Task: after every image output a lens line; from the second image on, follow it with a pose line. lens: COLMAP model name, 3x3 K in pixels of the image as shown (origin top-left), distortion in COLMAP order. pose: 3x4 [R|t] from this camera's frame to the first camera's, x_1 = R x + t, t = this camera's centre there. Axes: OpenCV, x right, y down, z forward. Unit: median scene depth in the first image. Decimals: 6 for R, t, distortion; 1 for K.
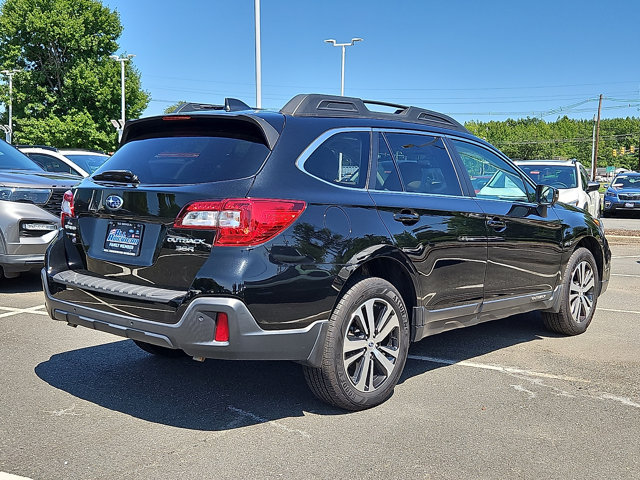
lens RADIAL K [[771.2, 0, 320.0], [0, 771.2, 240.0], [0, 0, 1]] dist [0.069973, -0.010231]
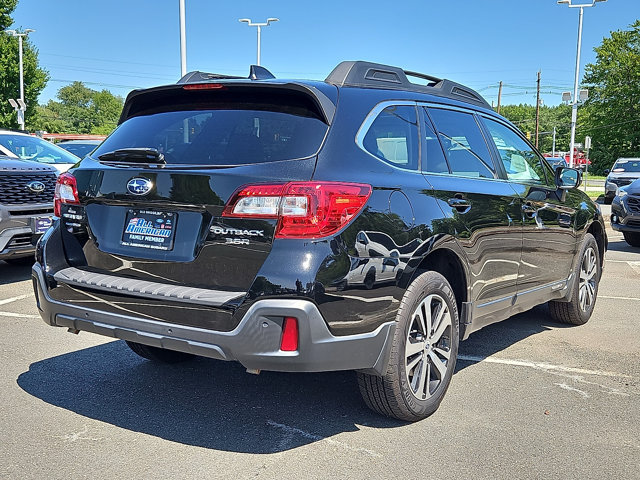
lens RADIAL K [[767.8, 0, 310.7], [0, 767.8, 247.1], [0, 0, 1]] dist [0.069568, -0.022194]
pose [[0.992745, -0.011537, 0.119682, -0.174868], [0.008019, 0.999523, 0.029835, -0.006236], [-0.119969, -0.028659, 0.992364, 0.143782]]
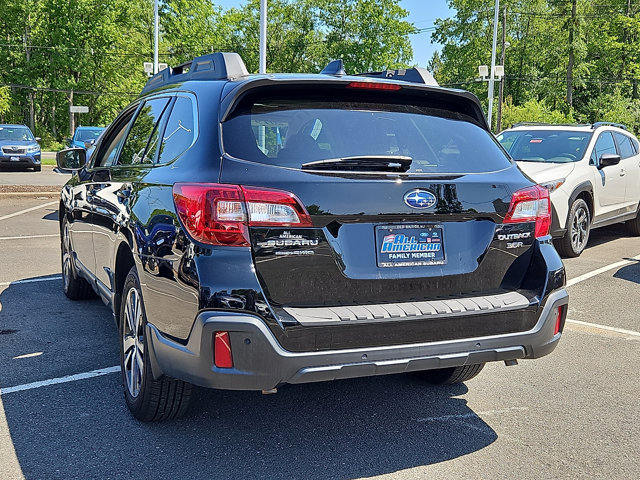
lens RADIAL K [[769.0, 0, 316.4], [0, 769.0, 223.6], [0, 0, 1]] dist [0.071499, -0.030634]
pose [[0.405328, -0.106314, 0.907968, -0.957009], [0.056898, 0.994223, 0.091014, -0.095889], [-0.912399, 0.014771, 0.409035, 0.753316]]
